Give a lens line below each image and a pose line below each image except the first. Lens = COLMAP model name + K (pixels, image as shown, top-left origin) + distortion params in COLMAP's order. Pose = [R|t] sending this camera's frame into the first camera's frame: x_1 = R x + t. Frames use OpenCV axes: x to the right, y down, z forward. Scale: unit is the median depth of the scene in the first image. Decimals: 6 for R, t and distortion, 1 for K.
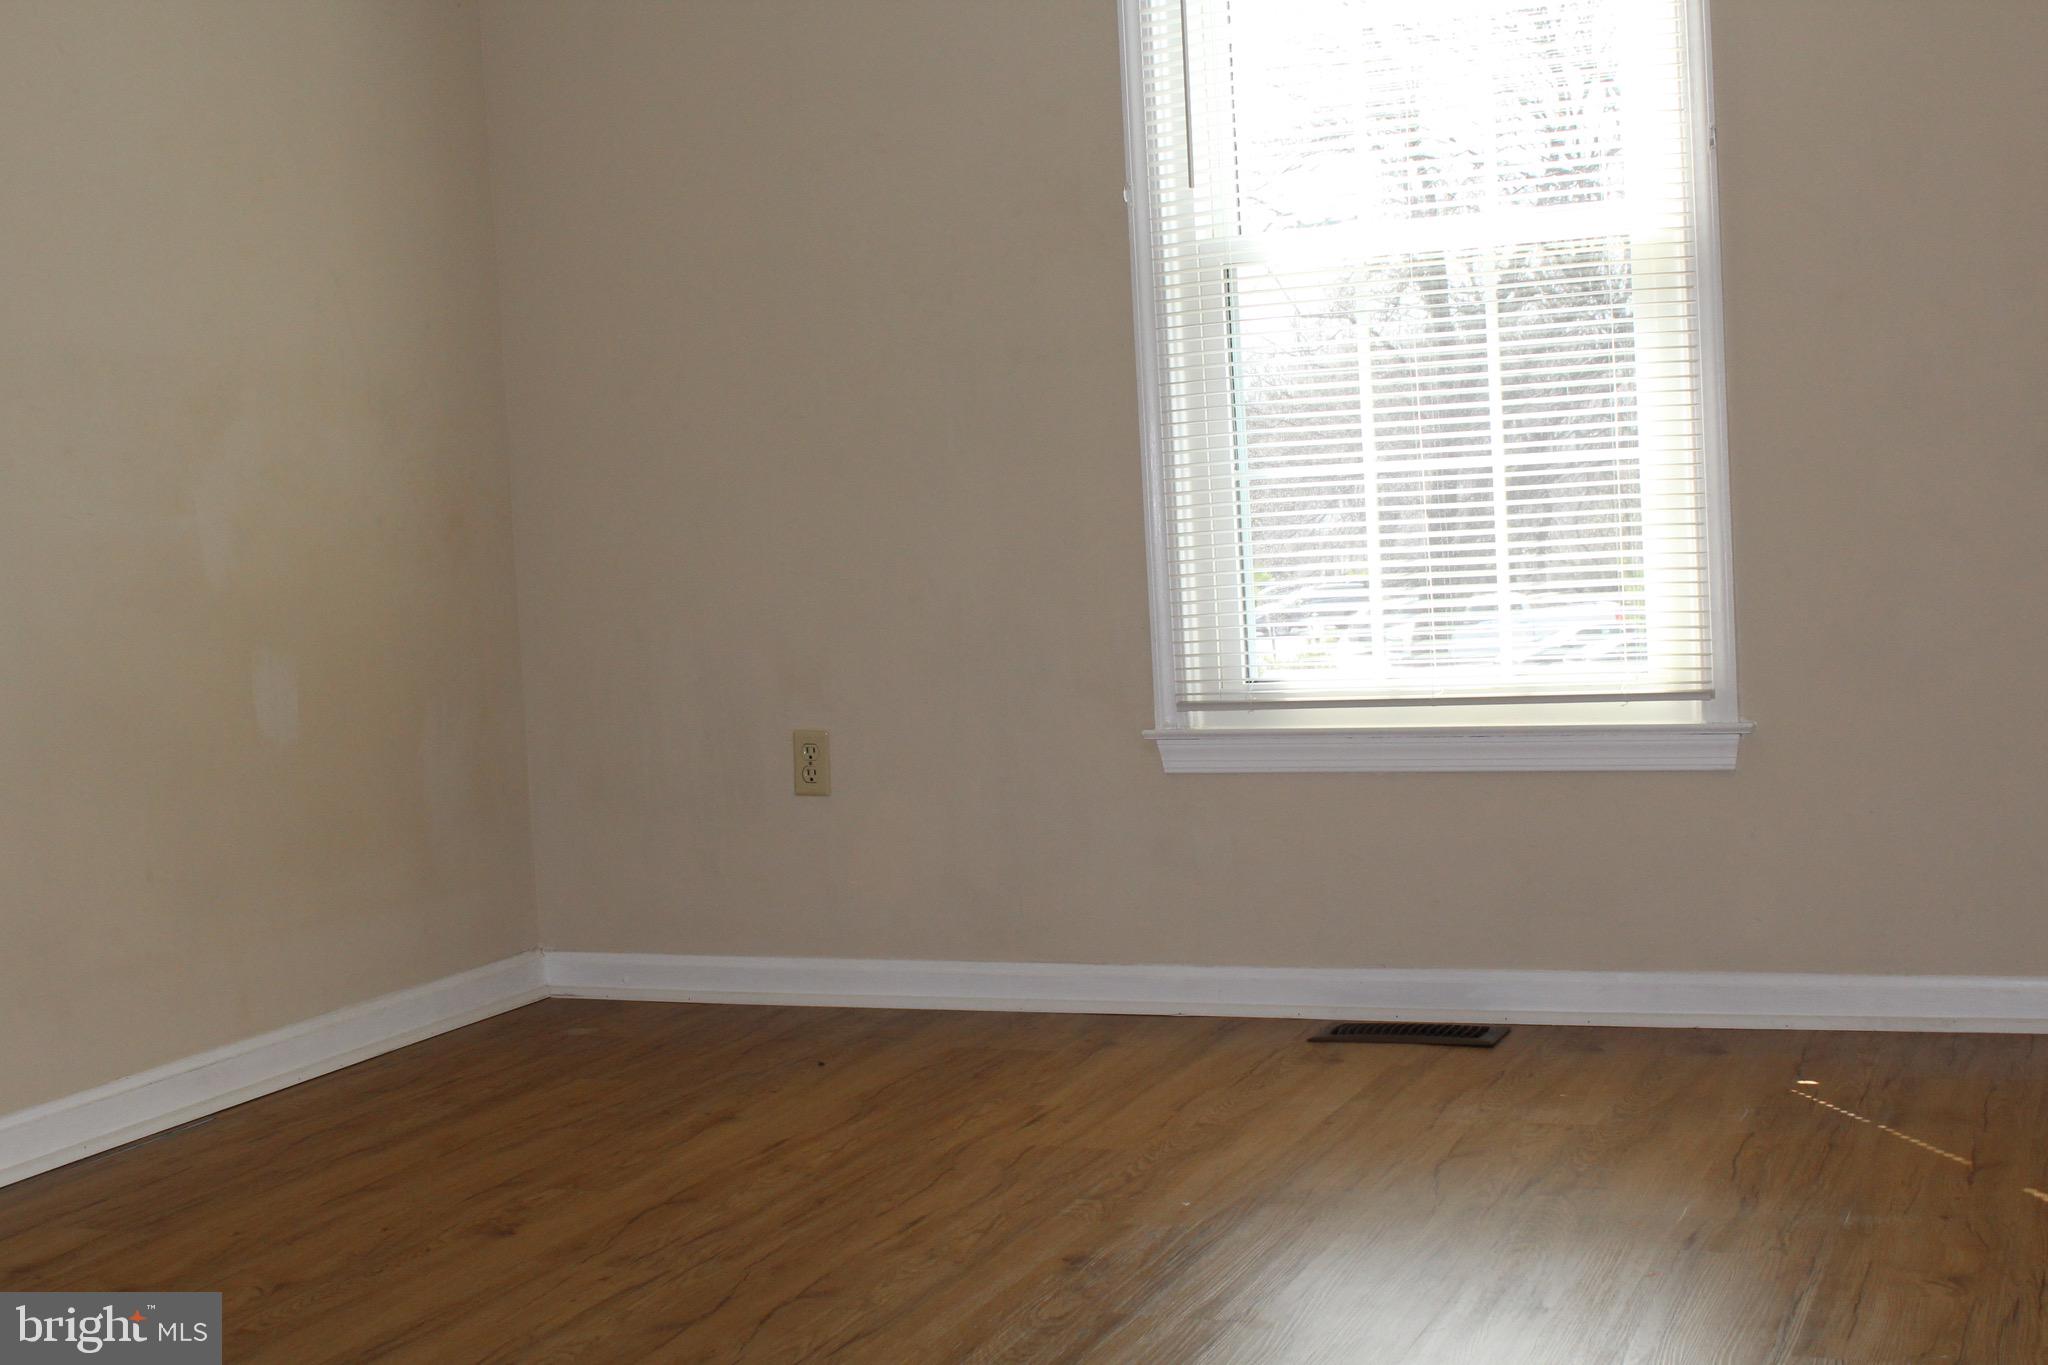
lens RADIAL K [[2710.3, 0, 1028.3], [0, 2710.3, 668.6], [0, 0, 1]] dist [-0.083364, 0.195280]
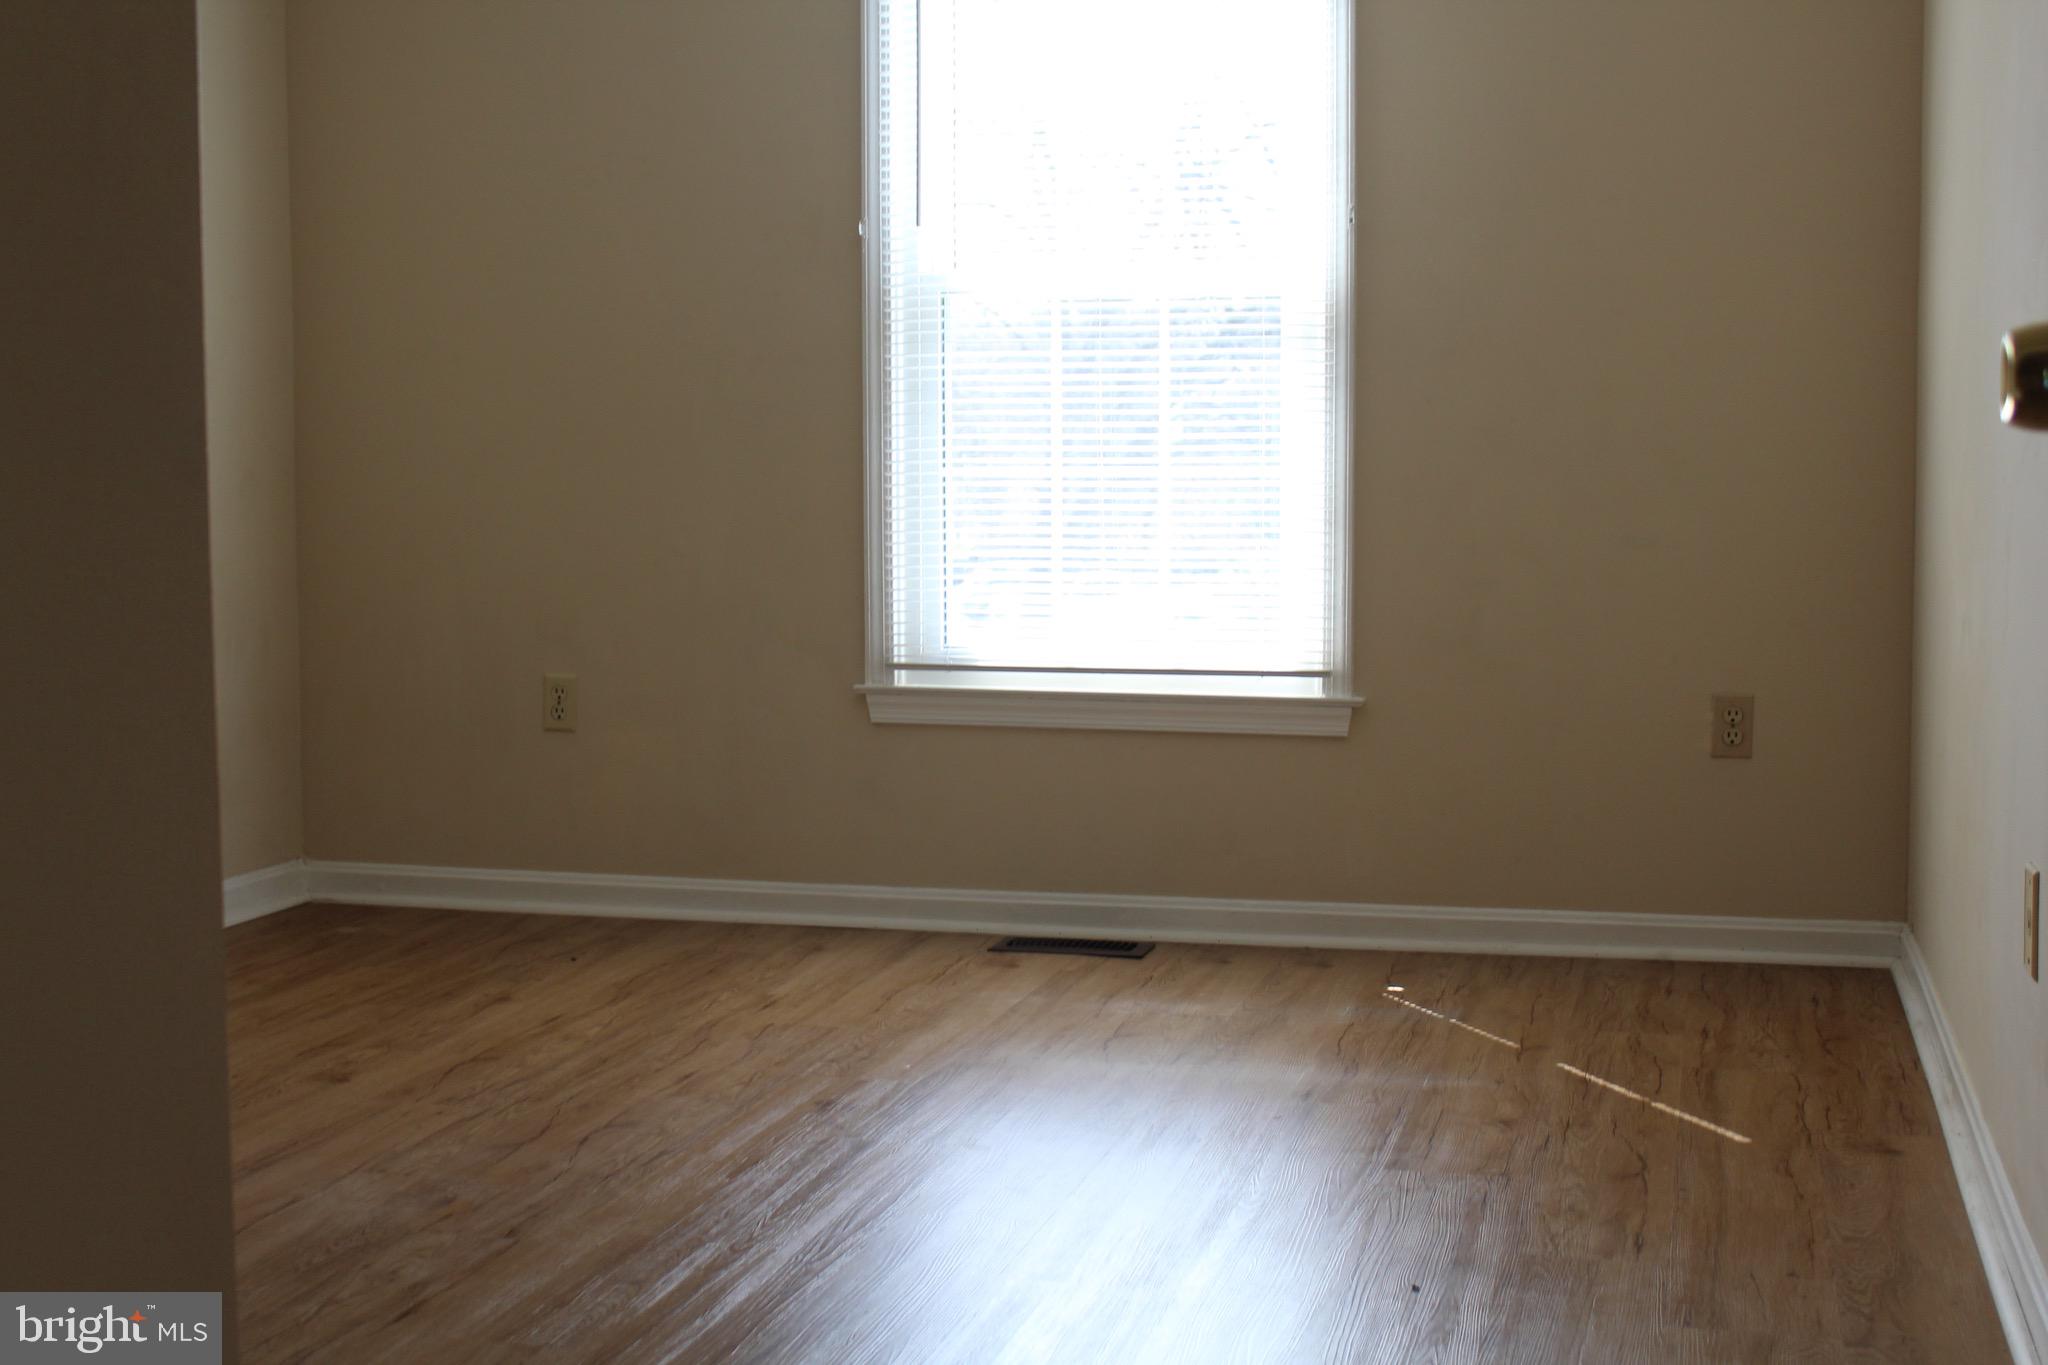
lens RADIAL K [[2710.3, 0, 1028.3], [0, 2710.3, 668.6], [0, 0, 1]] dist [-0.083364, 0.195280]
pose [[0.988123, 0.040137, 0.148333, -0.070886], [-0.041987, 0.999074, 0.009363, 0.001773], [-0.147820, -0.015480, 0.988893, -0.211263]]
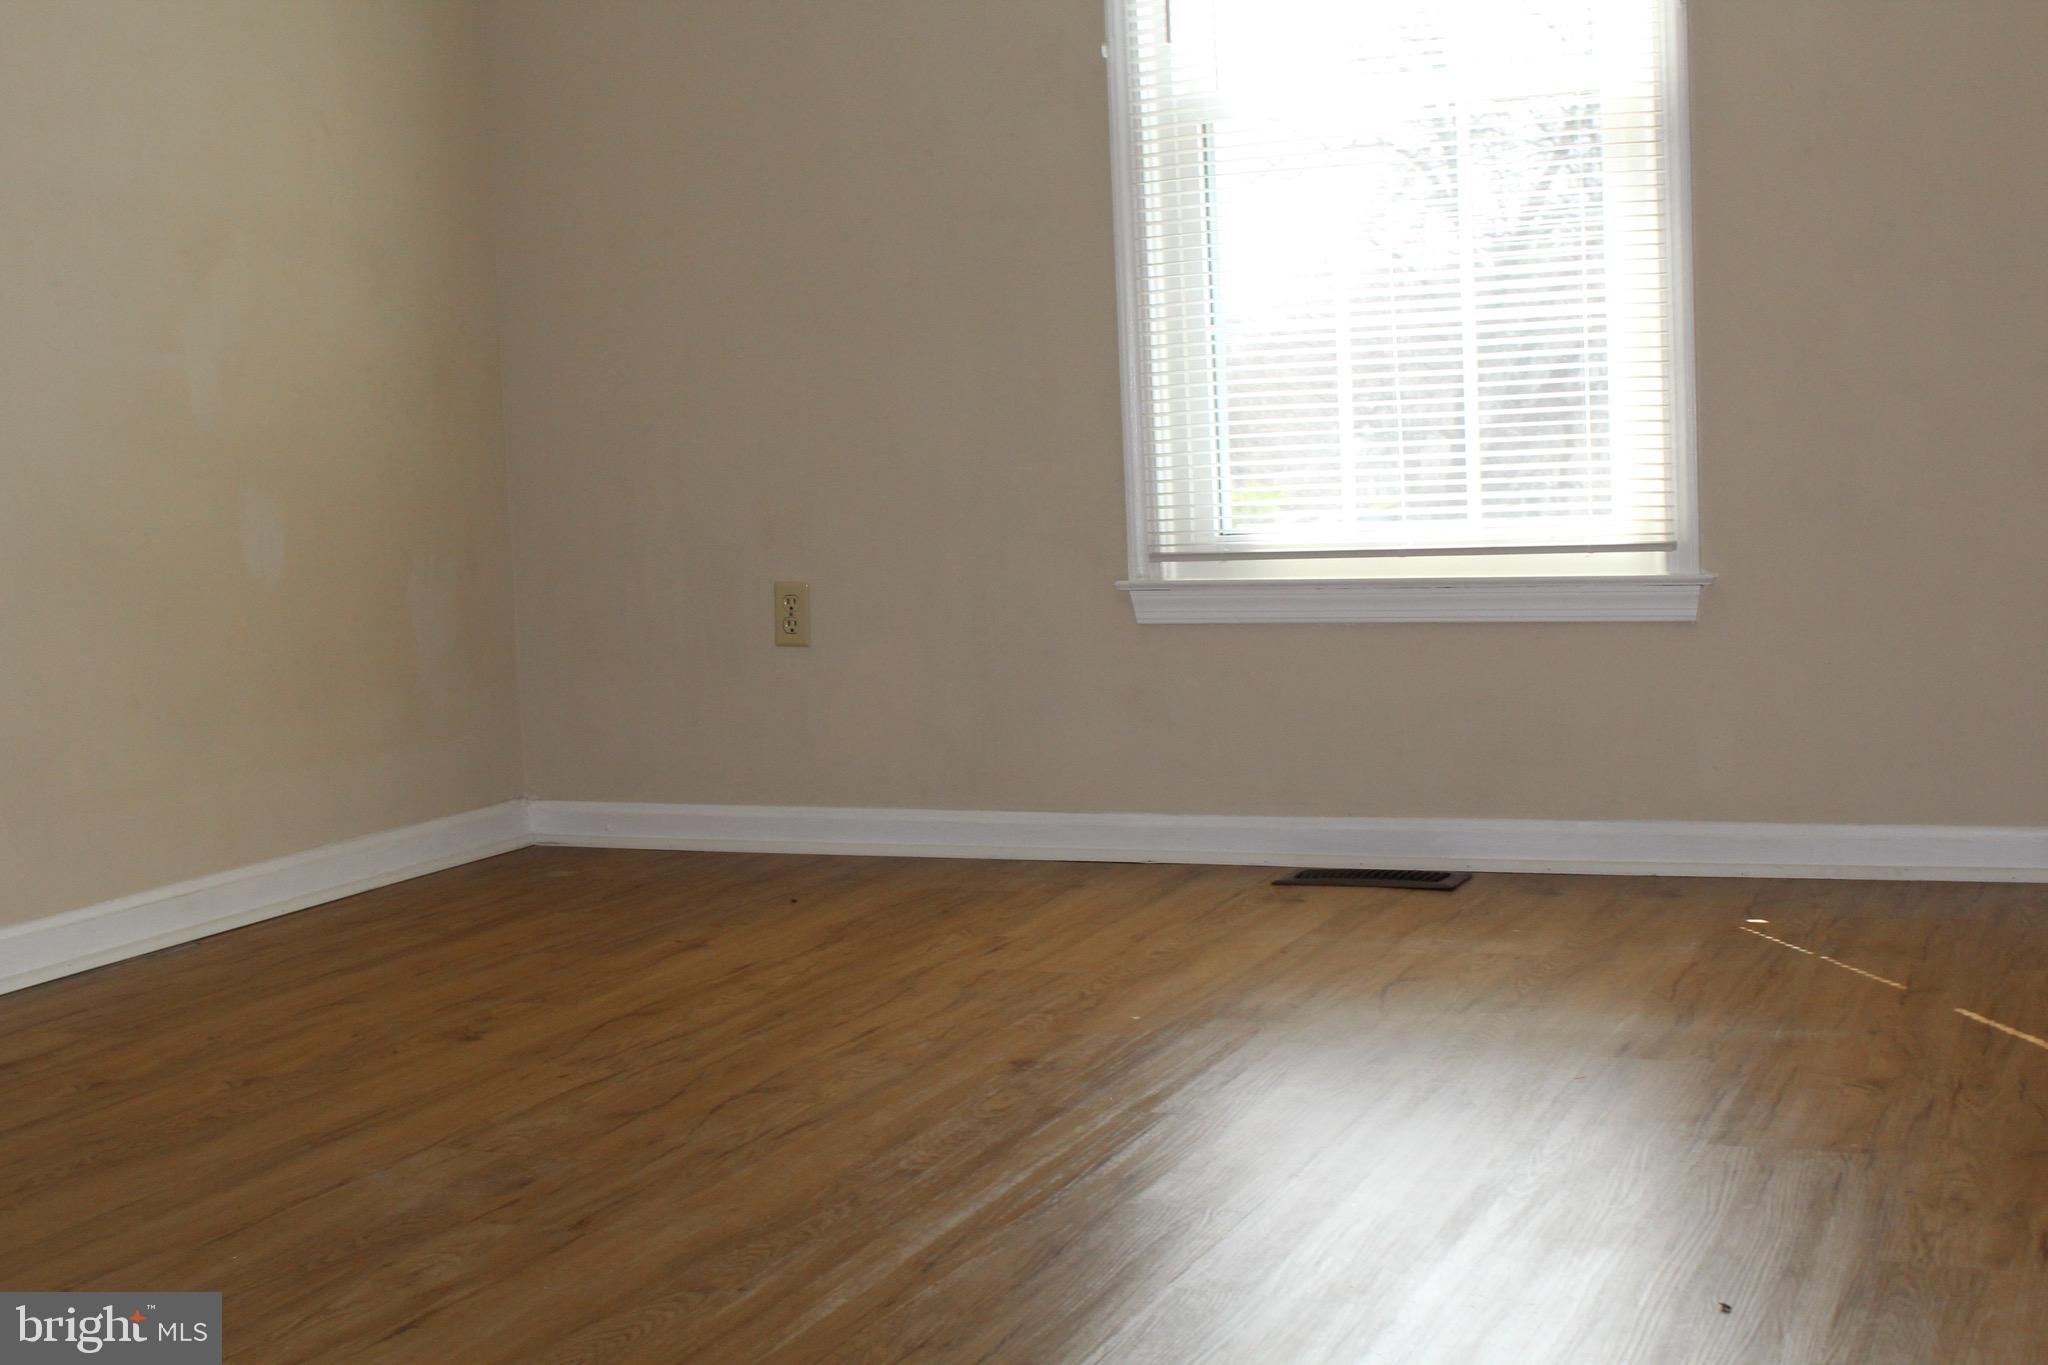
lens RADIAL K [[2710.3, 0, 1028.3], [0, 2710.3, 668.6], [0, 0, 1]] dist [-0.083364, 0.195280]
pose [[0.999888, 0.012122, -0.008797, 0.022876], [-0.011890, 0.999593, 0.025938, 0.036418], [0.009107, -0.025831, 0.999625, -0.018353]]
